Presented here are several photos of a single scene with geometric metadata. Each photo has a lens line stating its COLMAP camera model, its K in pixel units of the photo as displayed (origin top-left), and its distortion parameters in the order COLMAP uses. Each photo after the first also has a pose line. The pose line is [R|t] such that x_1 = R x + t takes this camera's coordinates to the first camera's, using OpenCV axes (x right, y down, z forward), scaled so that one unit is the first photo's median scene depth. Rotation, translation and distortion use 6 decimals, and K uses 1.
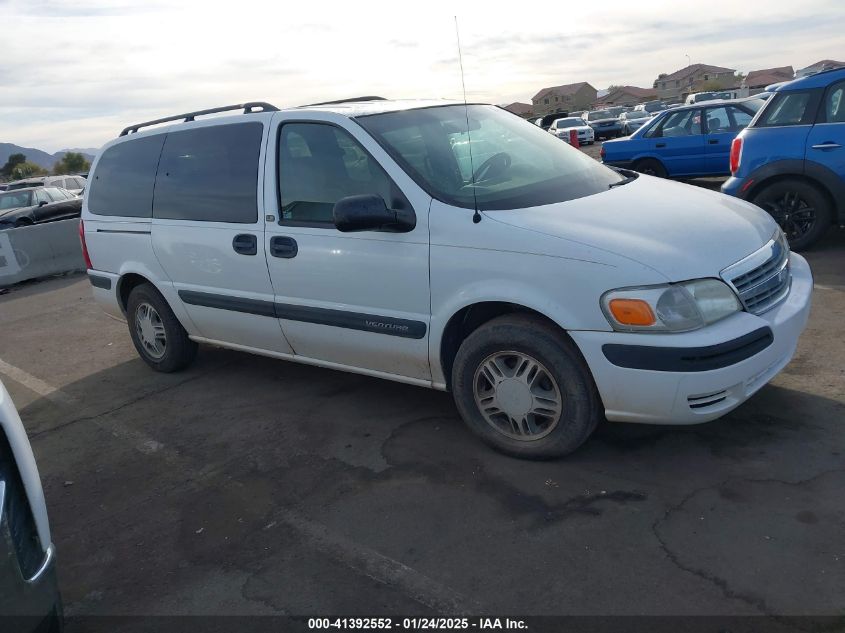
lens RADIAL K [[557.8, 0, 422.5], [0, 557.8, 316.5], [0, 0, 1]] dist [0.047718, -0.000197]
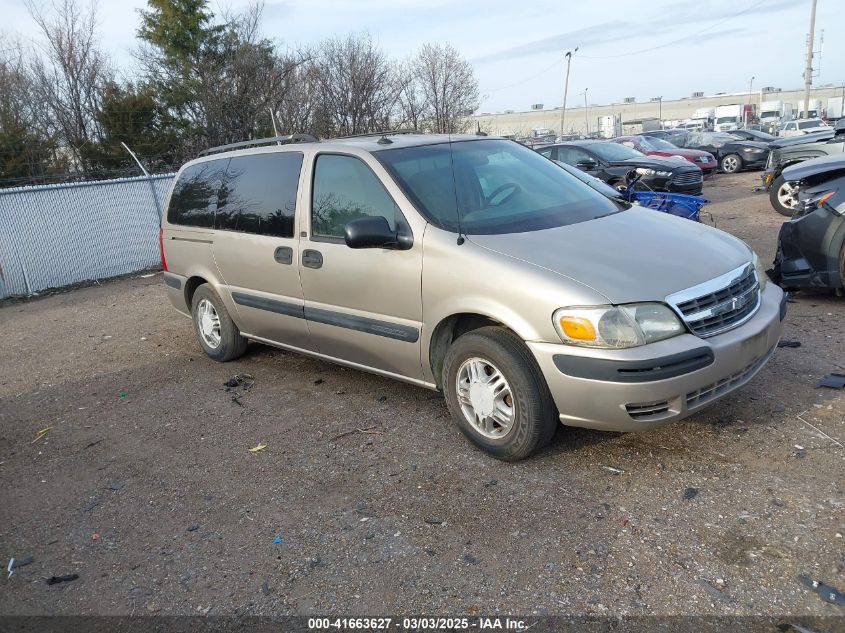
lens RADIAL K [[557.8, 0, 422.5], [0, 557.8, 316.5], [0, 0, 1]] dist [0.047718, -0.000197]
pose [[0.988763, 0.051558, -0.140322, 0.178879], [-0.054742, 0.998321, -0.018922, 0.006513], [0.139110, 0.026391, 0.989925, -0.145131]]
